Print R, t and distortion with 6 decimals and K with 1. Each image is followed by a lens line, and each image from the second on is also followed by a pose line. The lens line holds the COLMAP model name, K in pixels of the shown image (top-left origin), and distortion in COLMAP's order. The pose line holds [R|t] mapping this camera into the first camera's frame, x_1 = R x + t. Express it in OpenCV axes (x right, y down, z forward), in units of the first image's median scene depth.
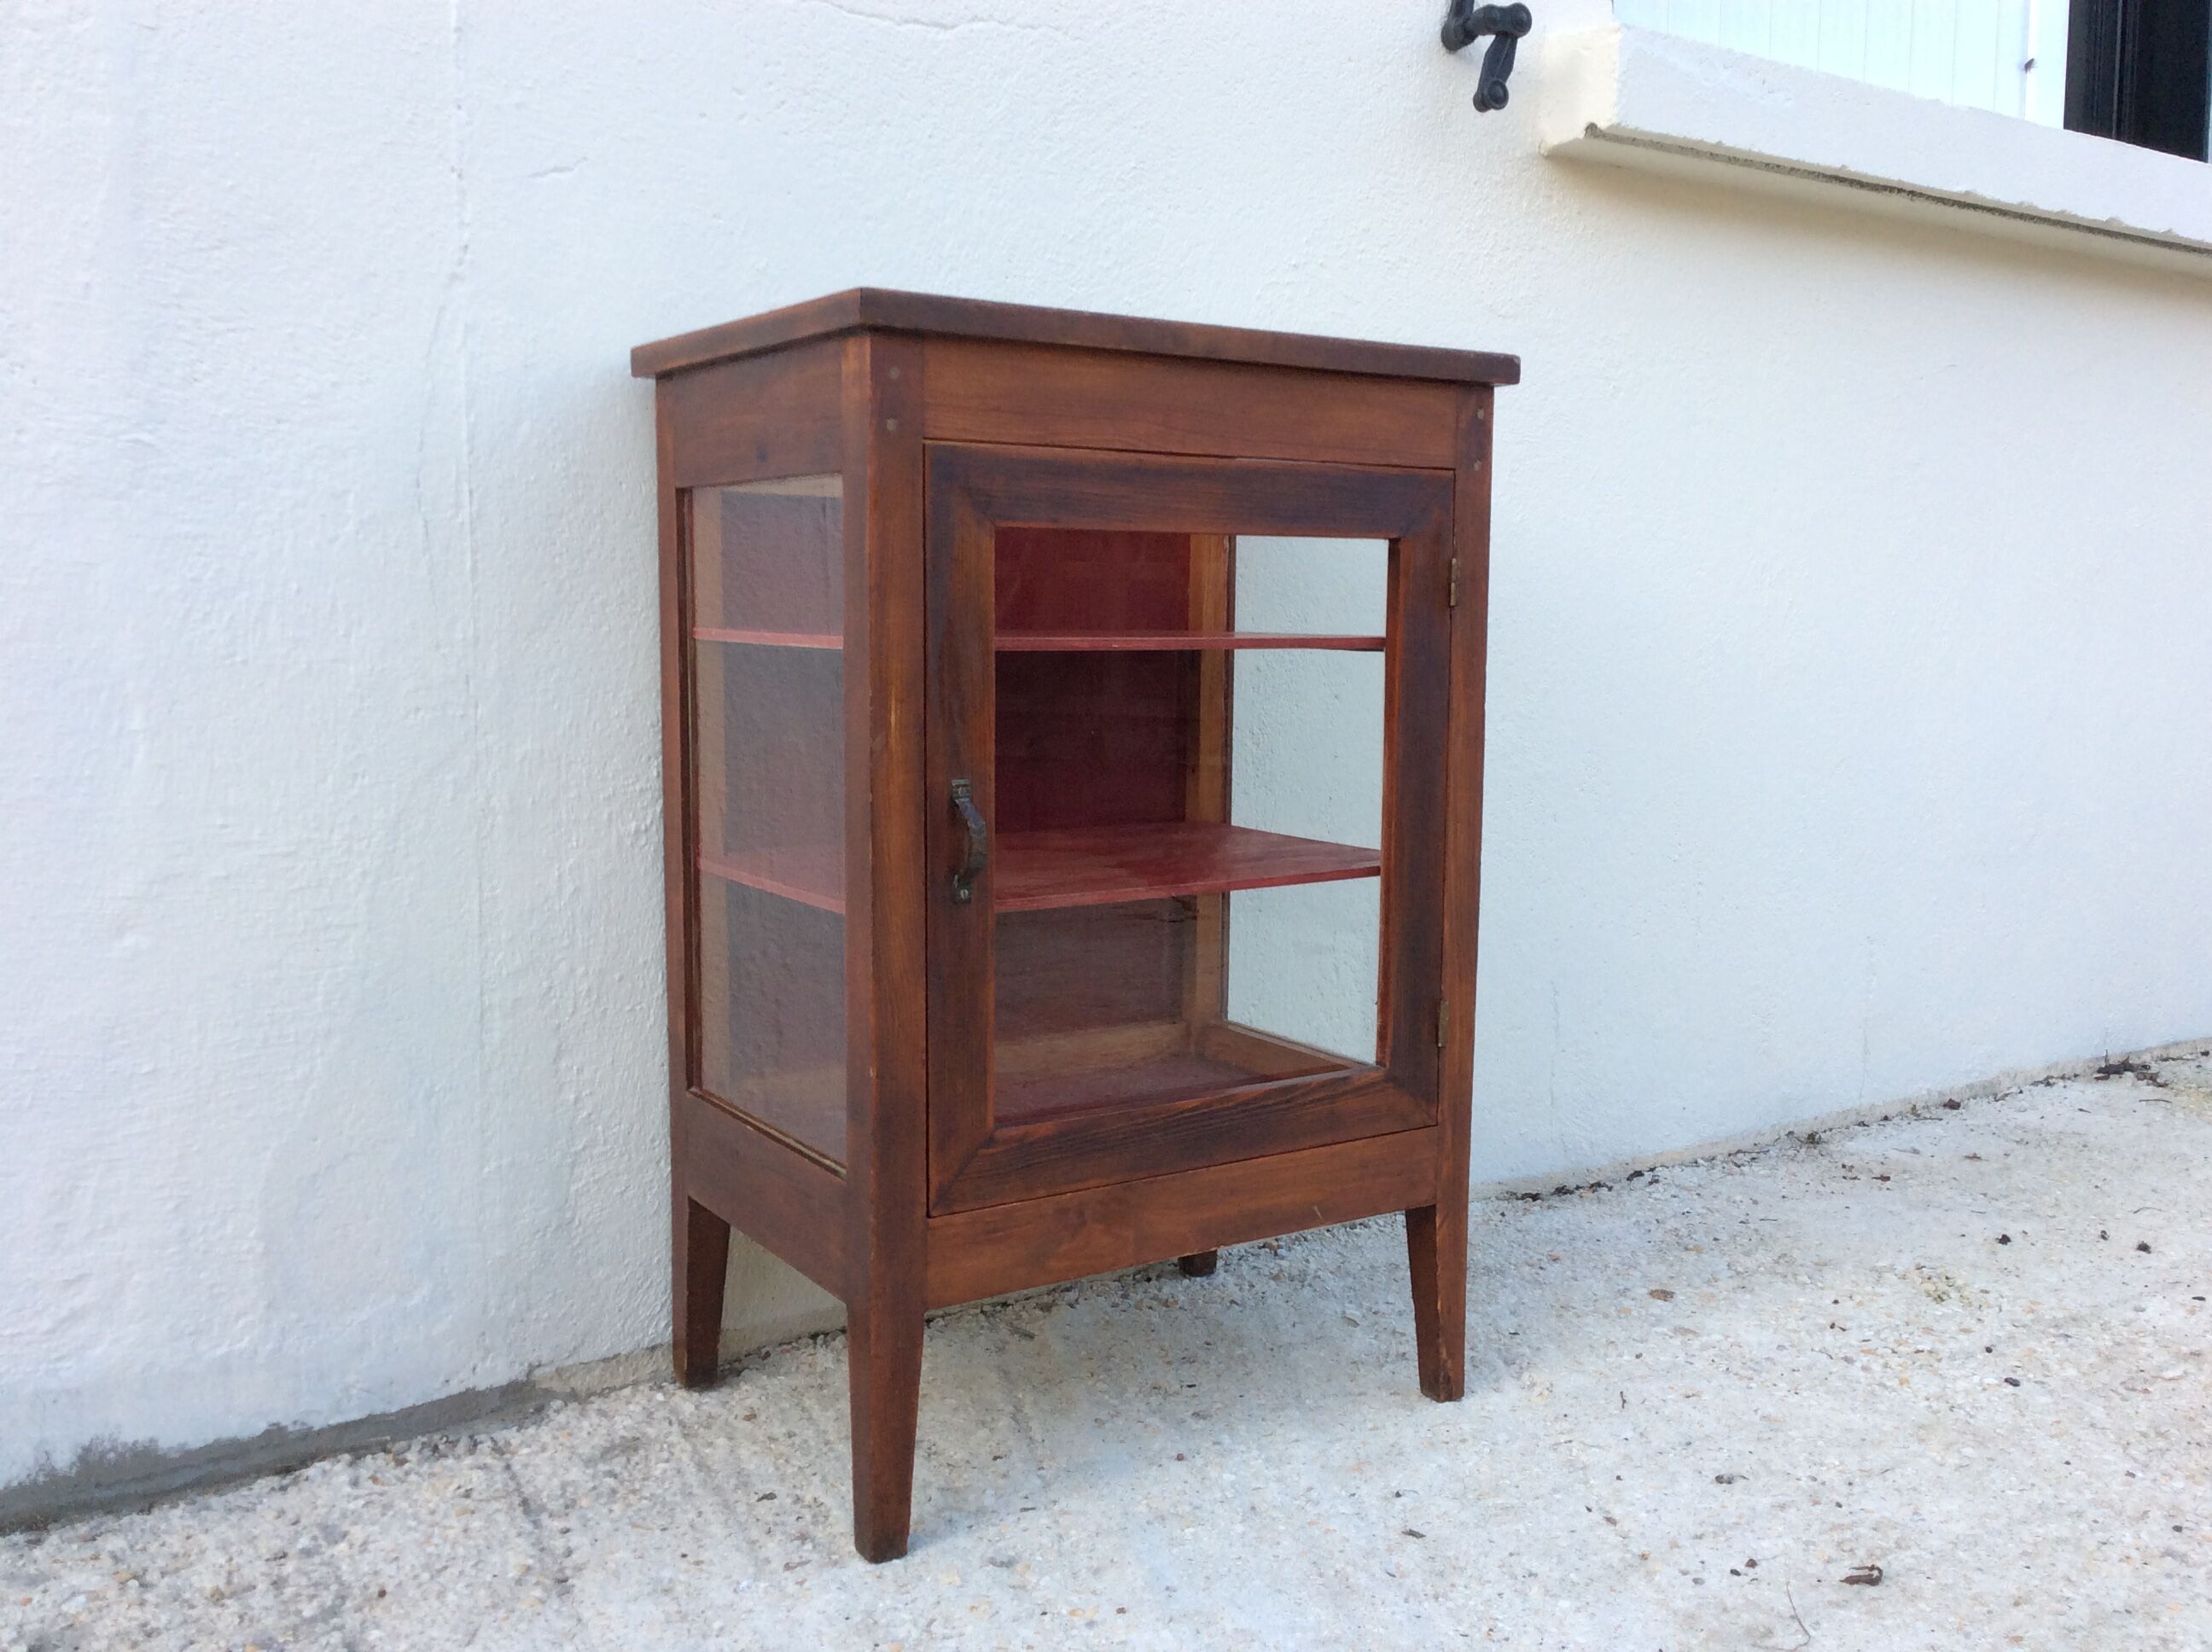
lens RADIAL K [[2006.9, 0, 1116.7], [0, 2006.9, 851.3], [0, 0, 1]] dist [0.109897, -0.197110]
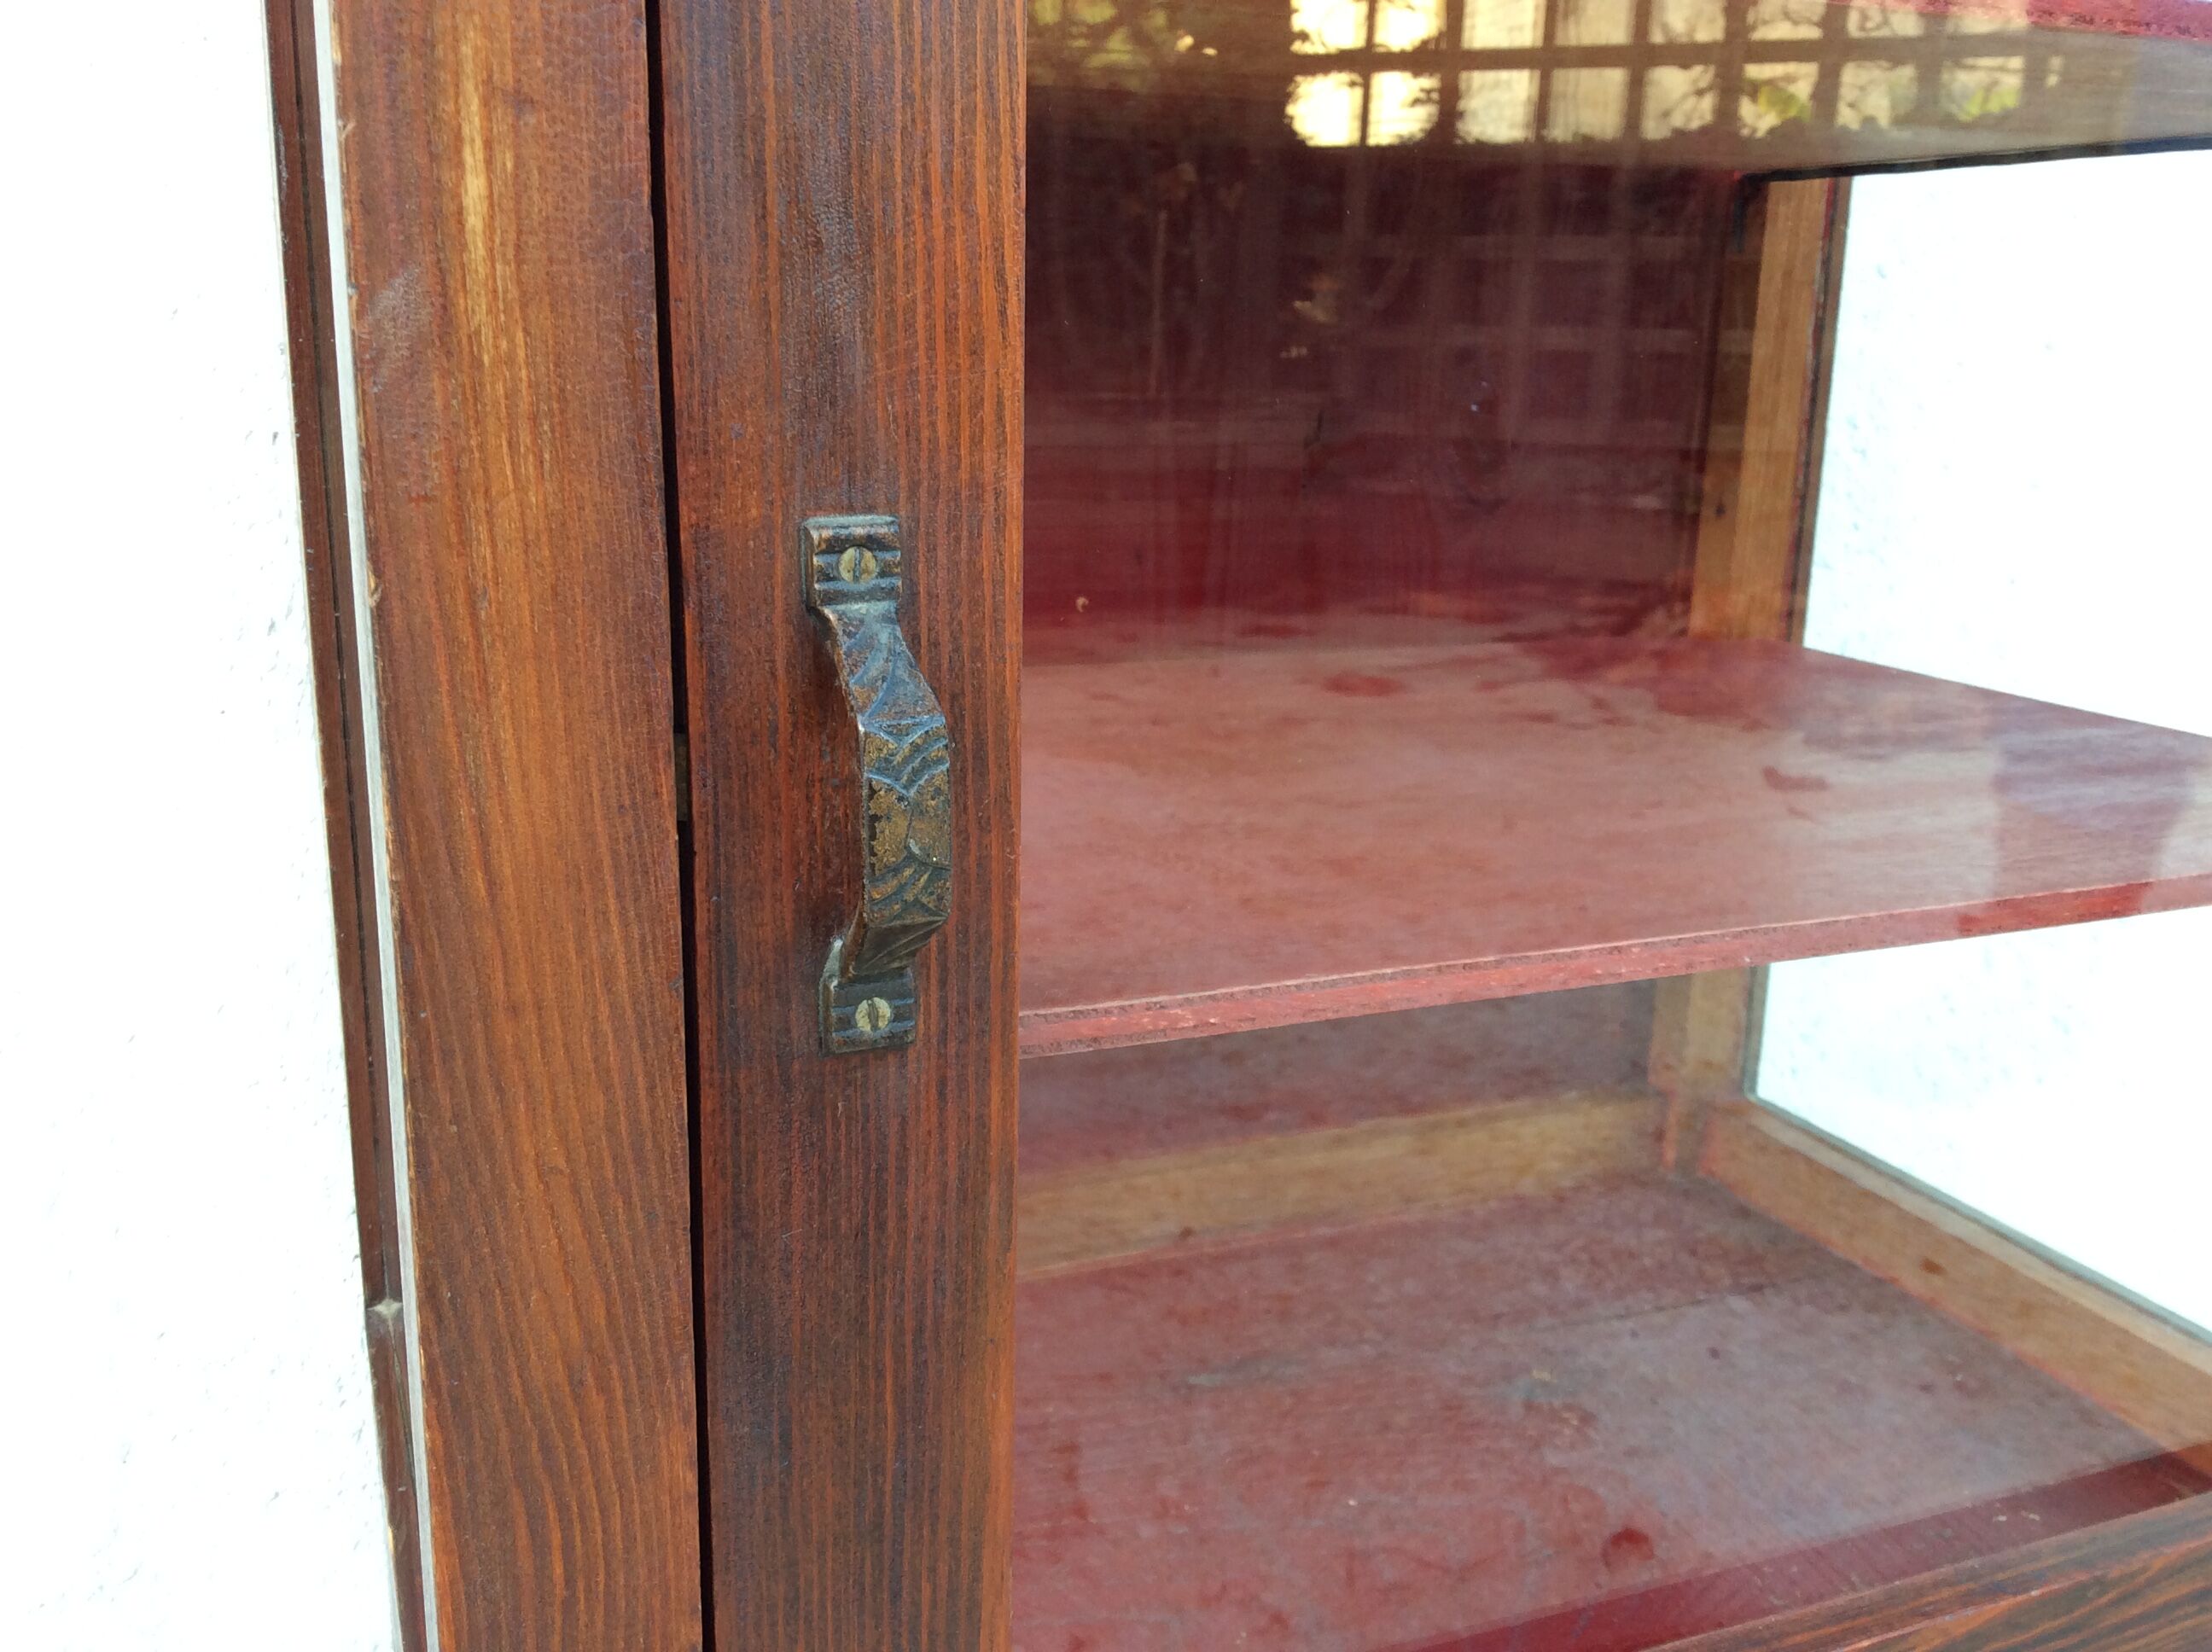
lens RADIAL K [[2021.8, 0, 1113.0], [0, 2021.8, 874.4], [0, 0, 1]] dist [0.159462, -0.406499]
pose [[0.982069, 0.063670, -0.177446, -0.007376], [-0.038427, 0.989088, 0.142224, -0.025261], [0.184565, -0.132855, 0.973799, 0.672478]]
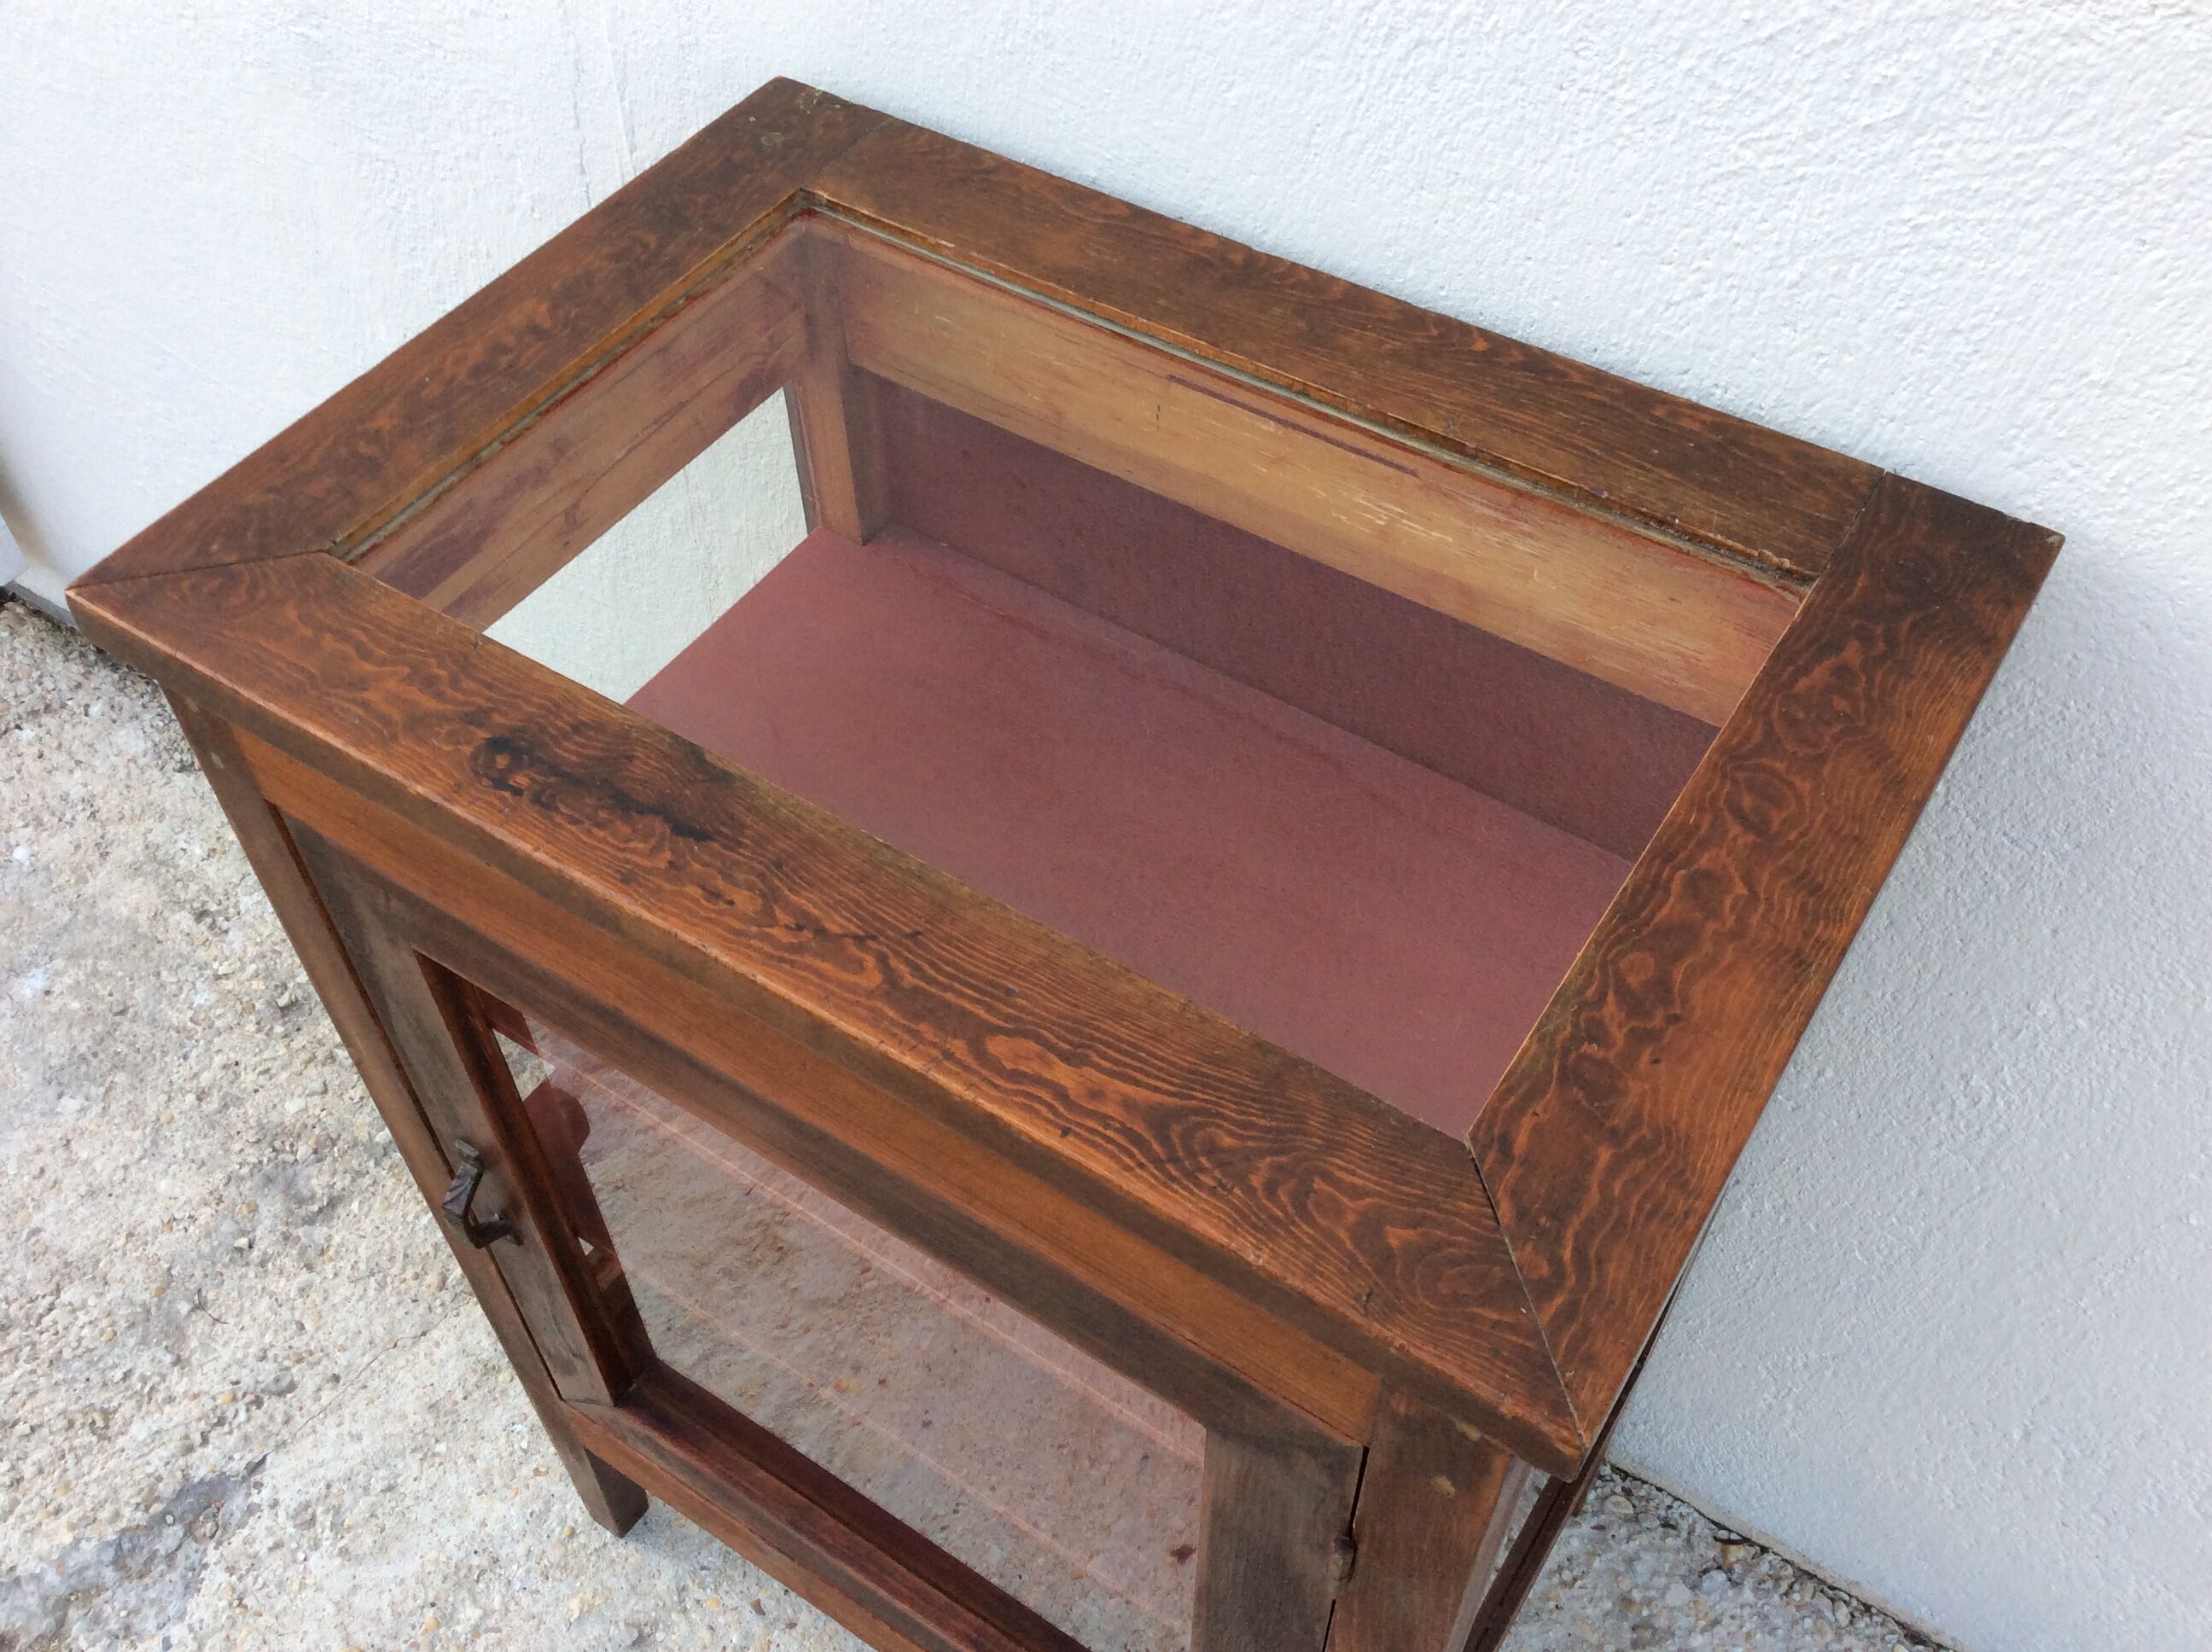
lens RADIAL K [[2006.9, 0, 1116.7], [0, 2006.9, 851.3], [0, 0, 1]] dist [0.109897, -0.197110]
pose [[0.395738, 0.703340, -0.590512, 0.294419], [-0.102224, 0.672745, 0.732778, -0.536233], [0.912656, -0.229624, 0.338129, 0.850308]]
